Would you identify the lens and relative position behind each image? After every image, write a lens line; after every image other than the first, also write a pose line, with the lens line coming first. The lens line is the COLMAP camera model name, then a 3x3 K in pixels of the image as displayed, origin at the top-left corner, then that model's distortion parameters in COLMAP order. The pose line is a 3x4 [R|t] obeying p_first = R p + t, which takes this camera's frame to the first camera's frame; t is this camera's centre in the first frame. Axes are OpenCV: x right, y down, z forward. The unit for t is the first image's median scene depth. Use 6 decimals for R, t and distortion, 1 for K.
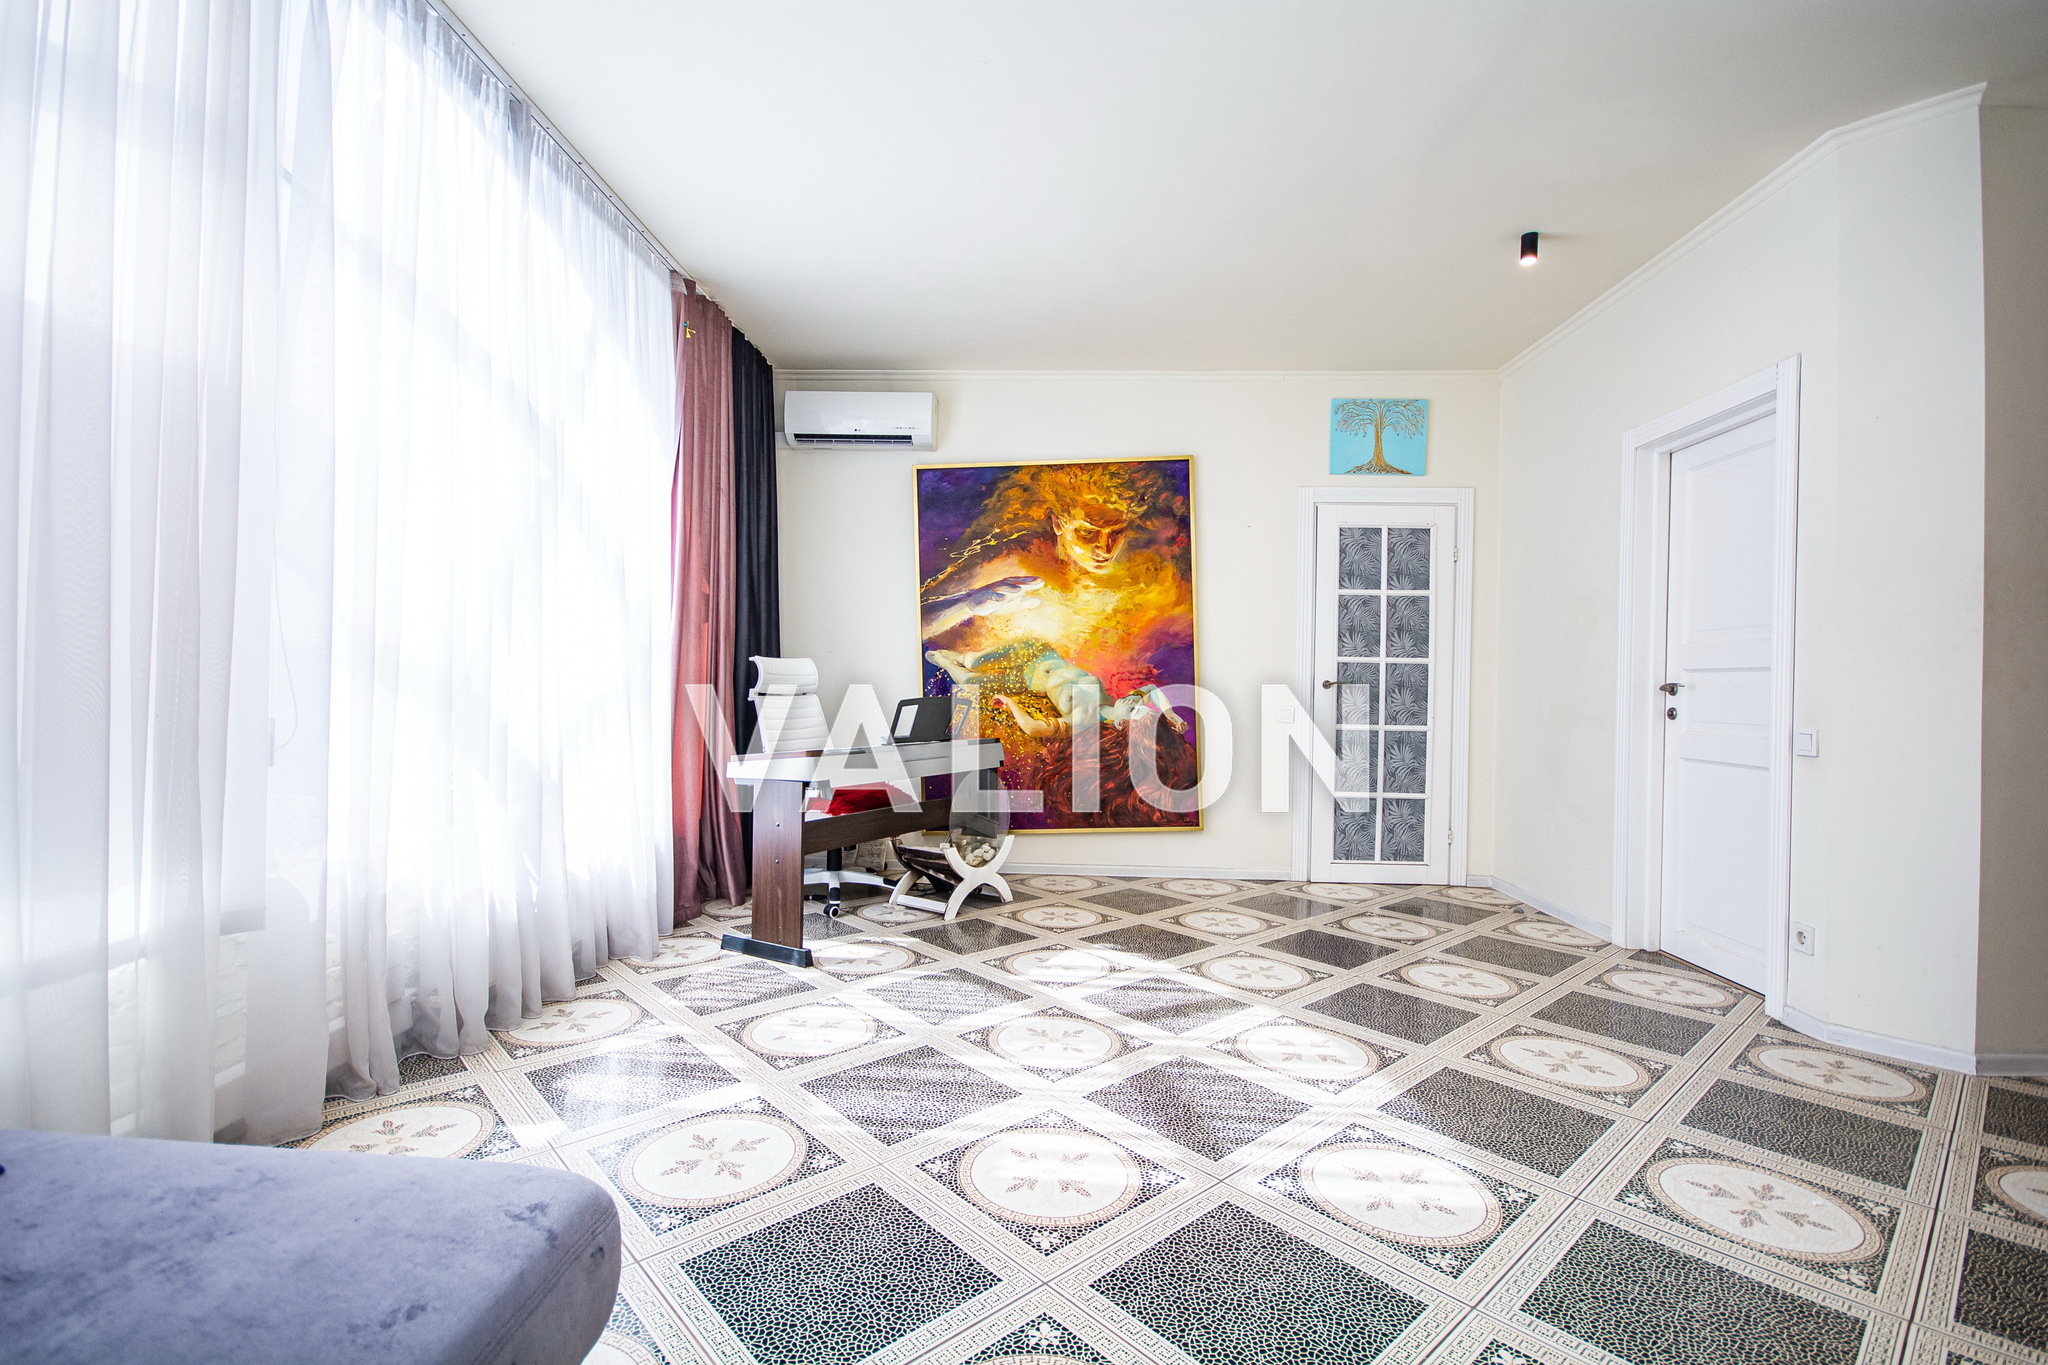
lens RADIAL K [[918.6, 0, 1022.3], [0, 918.6, 683.0], [0, 0, 1]] dist [0.016779, -0.012688]
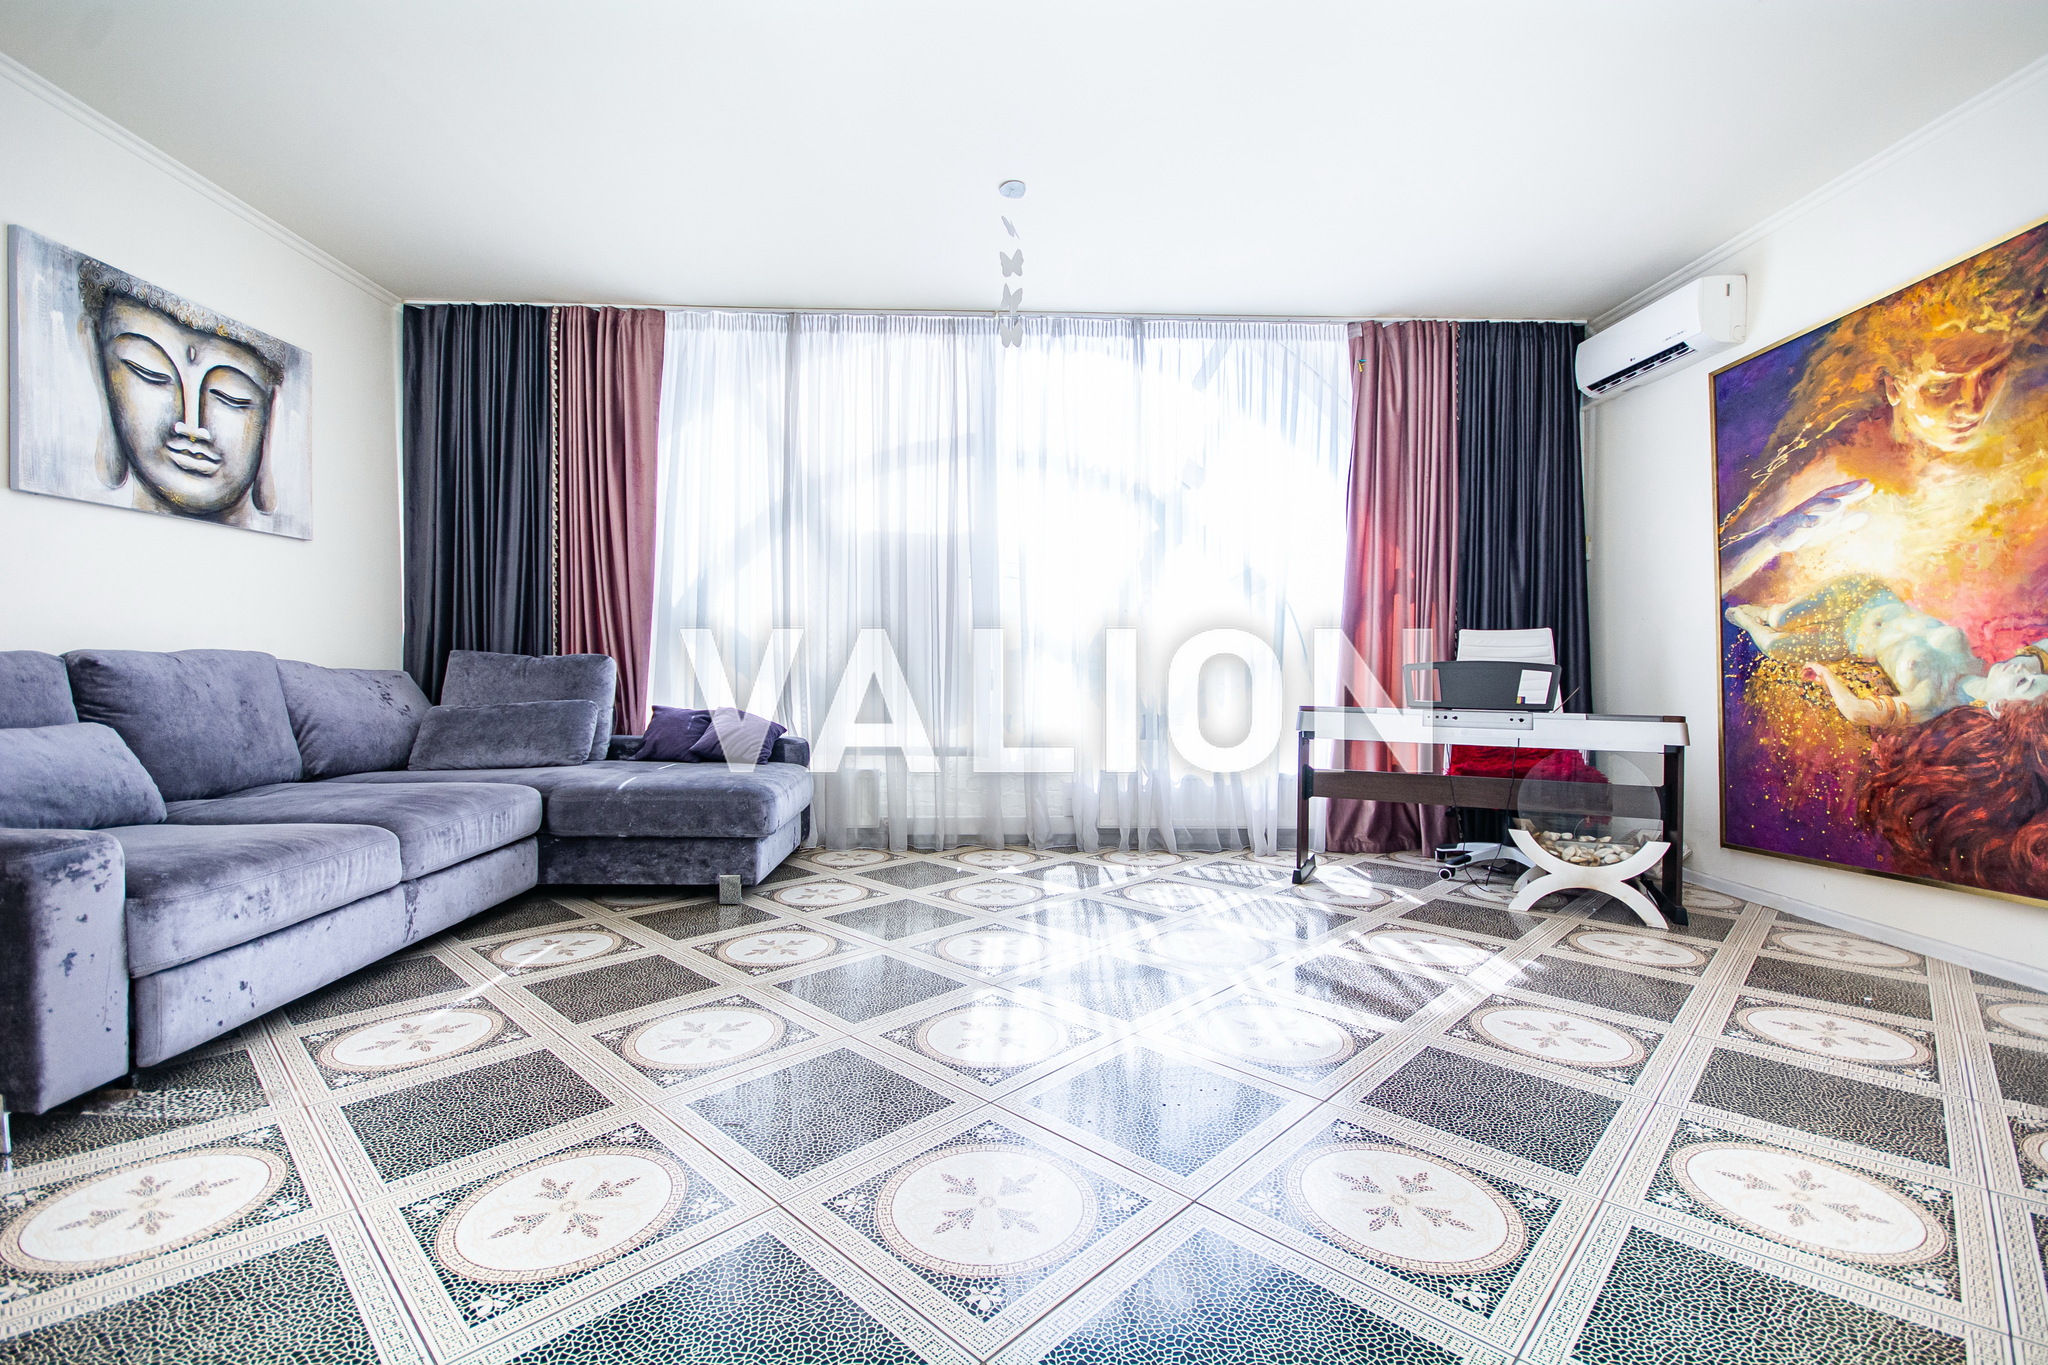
lens RADIAL K [[918.6, 0, 1021.0], [0, 918.6, 676.4], [0, 0, 1]] dist [0.016779, -0.012688]
pose [[0.074476, -0.012075, -0.997150, 0.629534], [-0.003748, 0.999916, -0.012388, 0.034319], [0.997216, 0.004660, 0.074424, 0.364395]]
